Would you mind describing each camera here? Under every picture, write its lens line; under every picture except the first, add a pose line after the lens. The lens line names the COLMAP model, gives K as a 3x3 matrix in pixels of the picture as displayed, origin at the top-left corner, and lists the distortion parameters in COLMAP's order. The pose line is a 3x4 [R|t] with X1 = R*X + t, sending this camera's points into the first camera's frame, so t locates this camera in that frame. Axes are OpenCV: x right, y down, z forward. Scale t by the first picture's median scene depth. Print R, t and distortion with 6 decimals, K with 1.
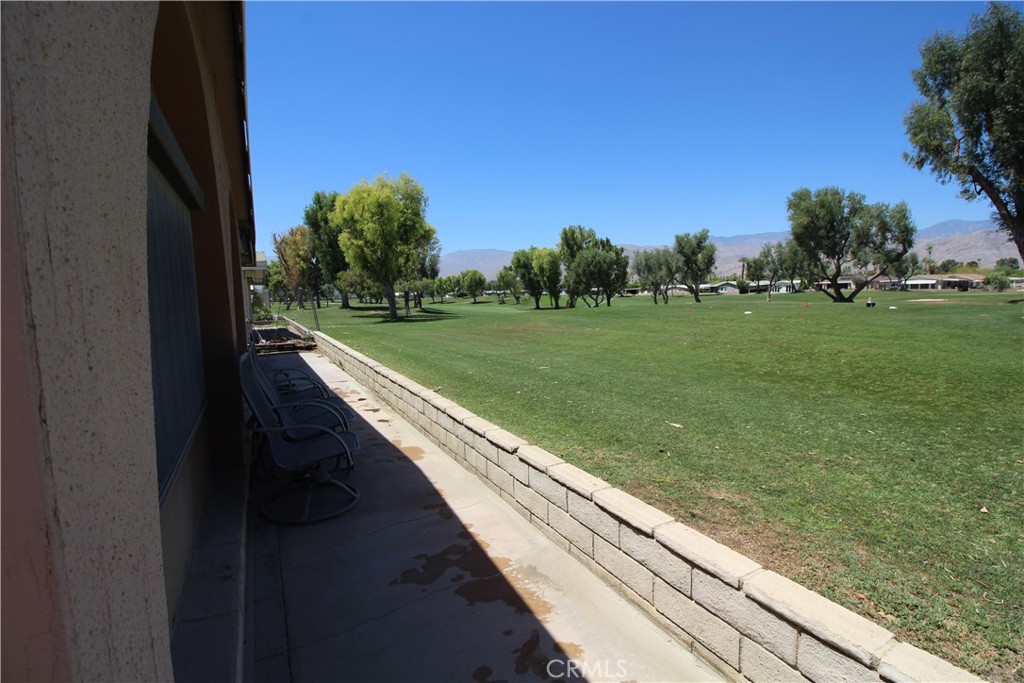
lens RADIAL K [[470.2, 0, 506.3], [0, 470.2, 338.4], [0, 0, 1]] dist [0.000637, -0.013334]
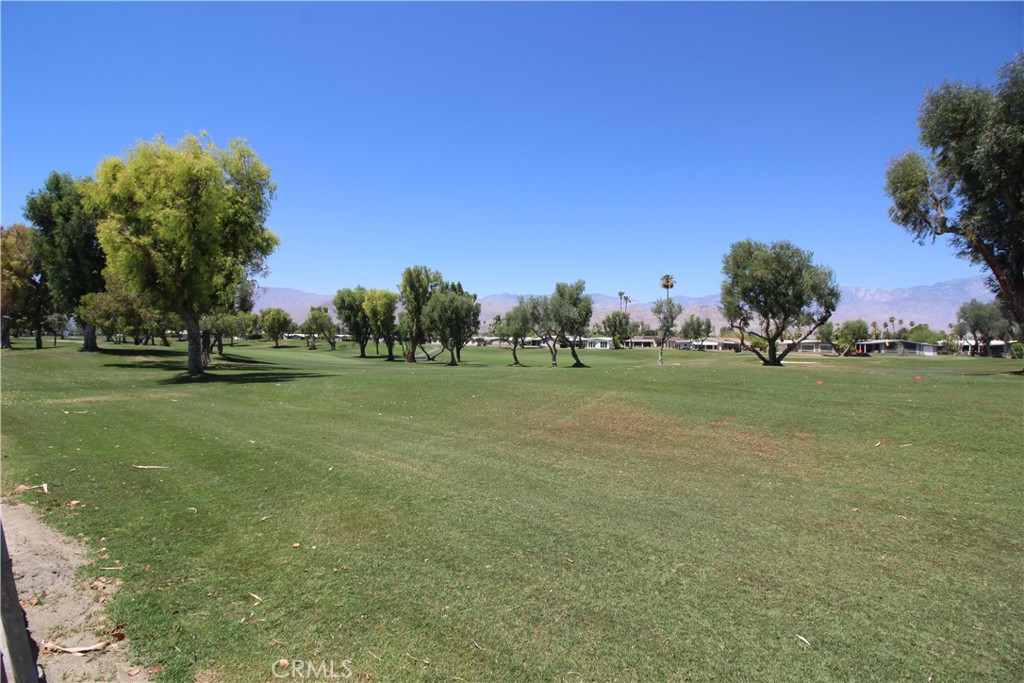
lens RADIAL K [[476.5, 0, 511.4], [0, 476.5, 334.8], [0, 0, 1]] dist [-0.000064, -0.011074]
pose [[0.917566, 0.046031, 0.394910, -0.055722], [-0.002686, 0.993970, -0.109618, -0.013333], [-0.397574, 0.099521, 0.912157, 0.140548]]
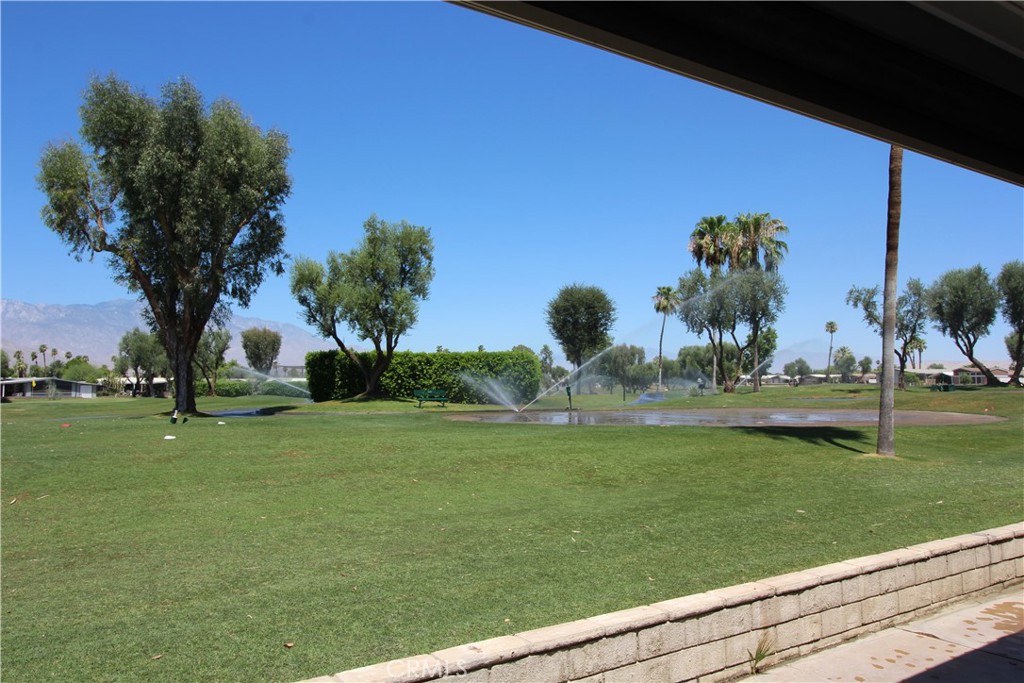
lens RADIAL K [[726.1, 0, 508.9], [0, 726.1, 334.5], [0, 0, 1]] dist [0.022226, -0.027088]
pose [[-0.080401, 0.096529, 0.992078, -0.087454], [0.099108, 0.991142, -0.088406, -0.011254], [-0.991823, 0.091214, -0.089255, 0.122266]]
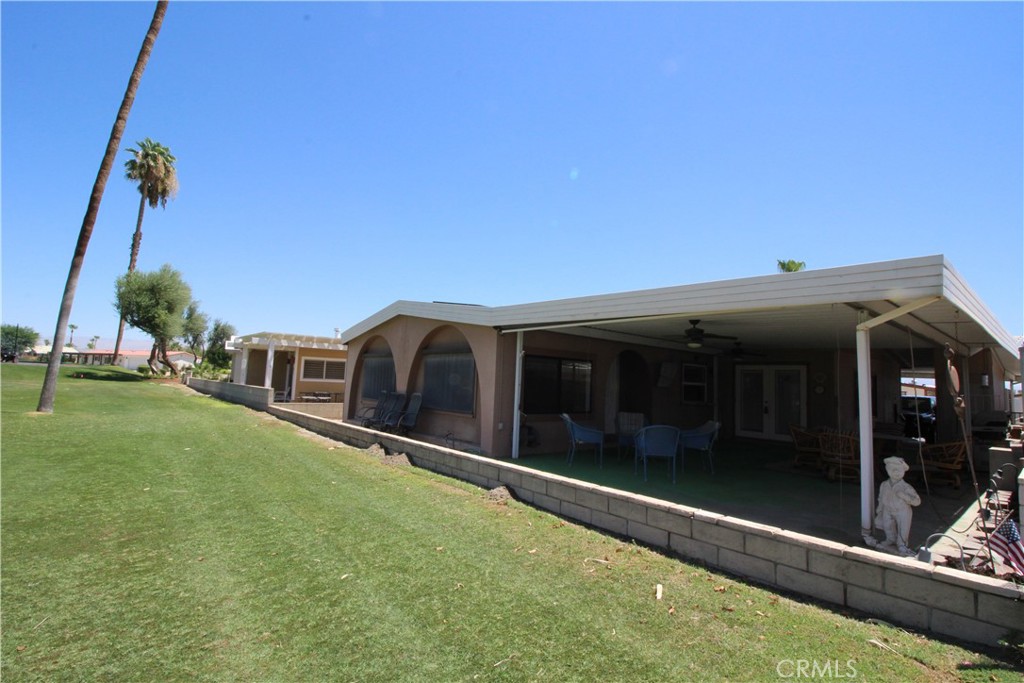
lens RADIAL K [[471.3, 0, 510.2], [0, 471.3, 338.0], [0, 0, 1]] dist [-0.000431, -0.013048]
pose [[-0.981422, -0.031720, -0.189219, -0.021826], [-0.033680, 0.999407, 0.007149, -0.018160], [0.188880, 0.013389, -0.981909, 0.191555]]
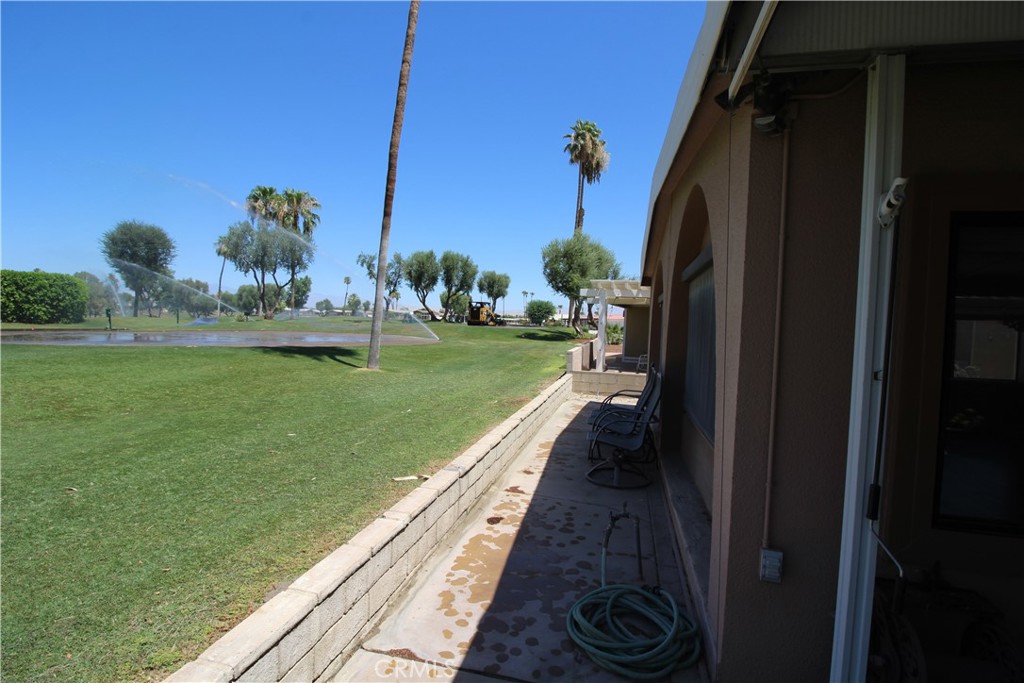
lens RADIAL K [[471.3, 0, 510.2], [0, 471.3, 338.0], [0, 0, 1]] dist [-0.000431, -0.013048]
pose [[-0.739274, -0.022436, 0.673031, -0.049828], [0.045409, 0.995509, 0.083065, -0.009523], [-0.671872, 0.091970, -0.734935, 0.098502]]
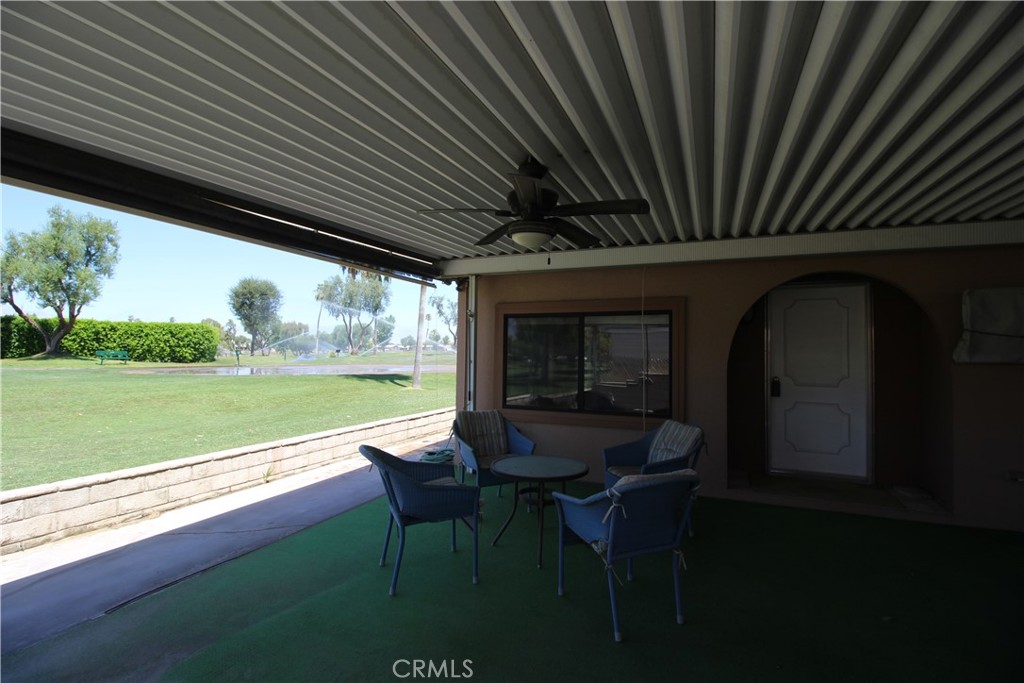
lens RADIAL K [[471.3, 0, 510.2], [0, 471.3, 338.0], [0, 0, 1]] dist [-0.000431, -0.013048]
pose [[-0.617389, 0.044192, 0.785416, -0.115459], [0.080566, 0.996723, 0.007250, -0.009284], [-0.782522, 0.067754, -0.618926, 0.115593]]
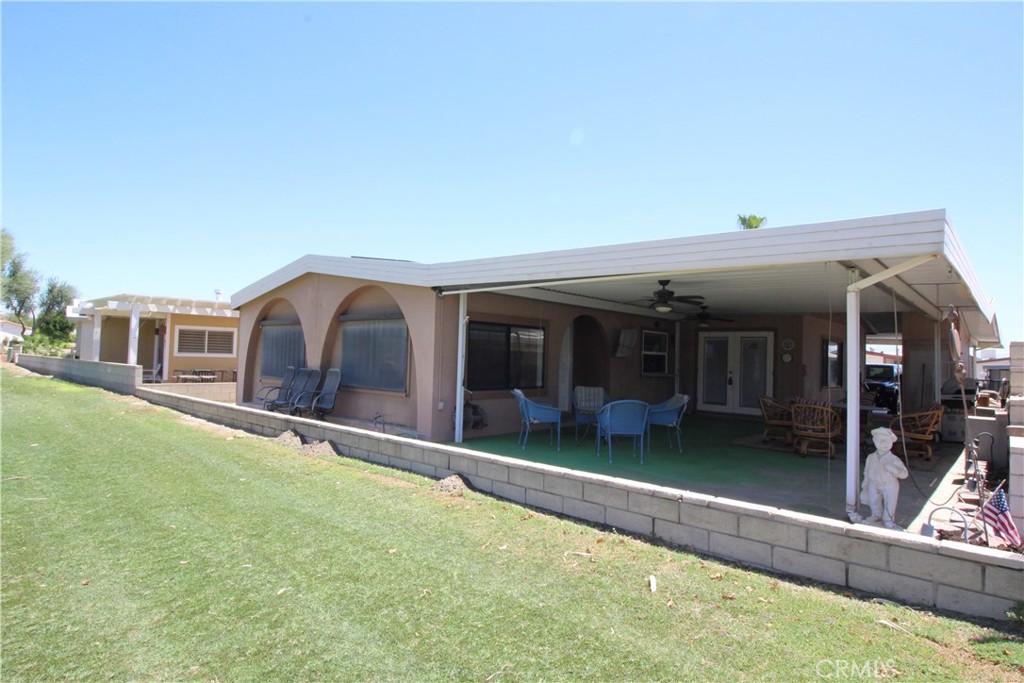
lens RADIAL K [[554.7, 0, 507.2], [0, 554.7, 338.7], [0, 0, 1]] dist [0.002501, -0.010416]
pose [[-0.947702, -0.010724, -0.318976, -0.018032], [-0.034204, 0.997092, 0.068100, -0.017740], [0.317318, 0.075449, -0.945313, 0.189721]]
